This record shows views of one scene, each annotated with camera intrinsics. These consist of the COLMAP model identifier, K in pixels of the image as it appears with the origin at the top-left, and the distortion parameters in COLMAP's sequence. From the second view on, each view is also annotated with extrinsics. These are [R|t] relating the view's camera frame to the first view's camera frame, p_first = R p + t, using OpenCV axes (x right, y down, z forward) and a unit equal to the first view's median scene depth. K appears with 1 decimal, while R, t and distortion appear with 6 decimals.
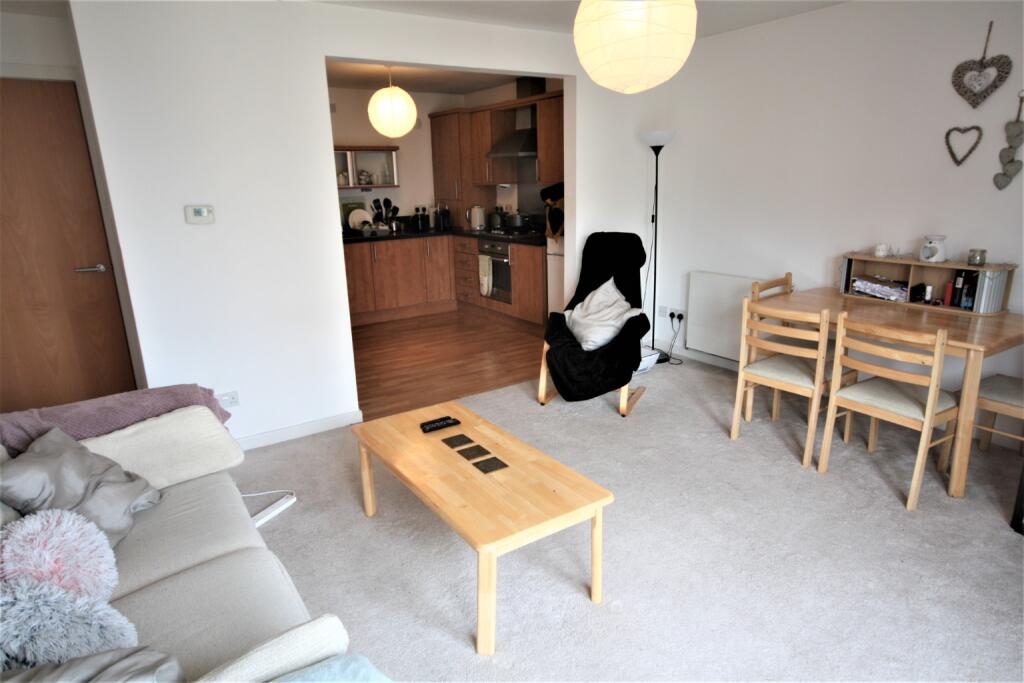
lens RADIAL K [[616.3, 0, 512.0], [0, 616.3, 341.5], [0, 0, 1]] dist [0.003216, 0.000162]
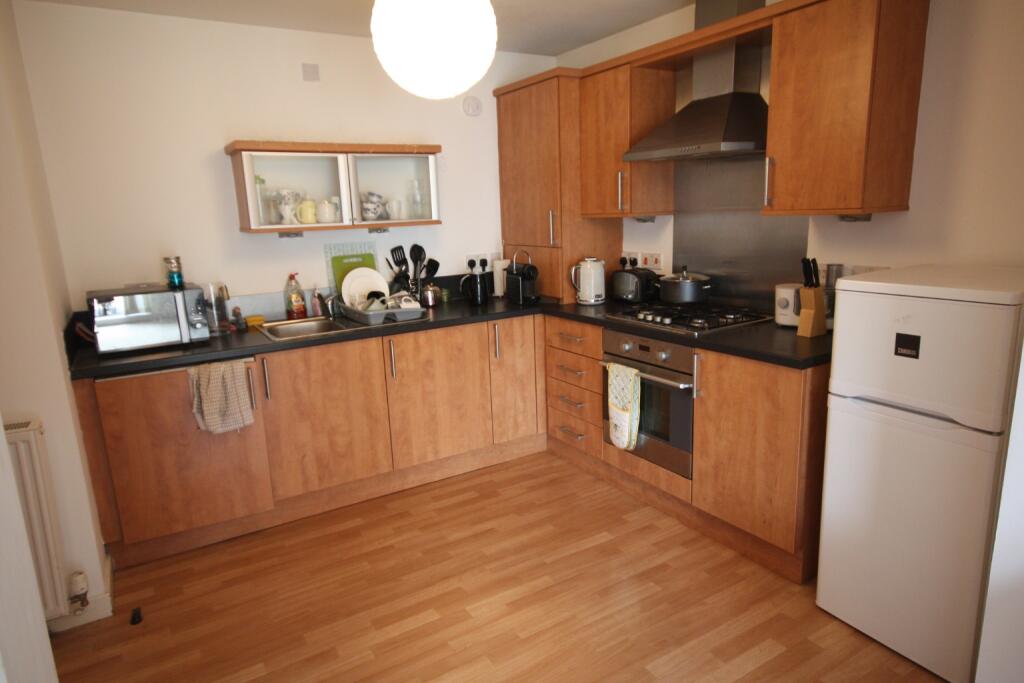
lens RADIAL K [[616.3, 0, 512.0], [0, 616.3, 341.5], [0, 0, 1]] dist [0.003216, 0.000162]
pose [[0.999031, -0.004686, -0.043769, -0.102213], [0.002581, 0.998843, -0.048029, -0.128535], [0.043943, 0.047870, 0.997887, 0.497712]]
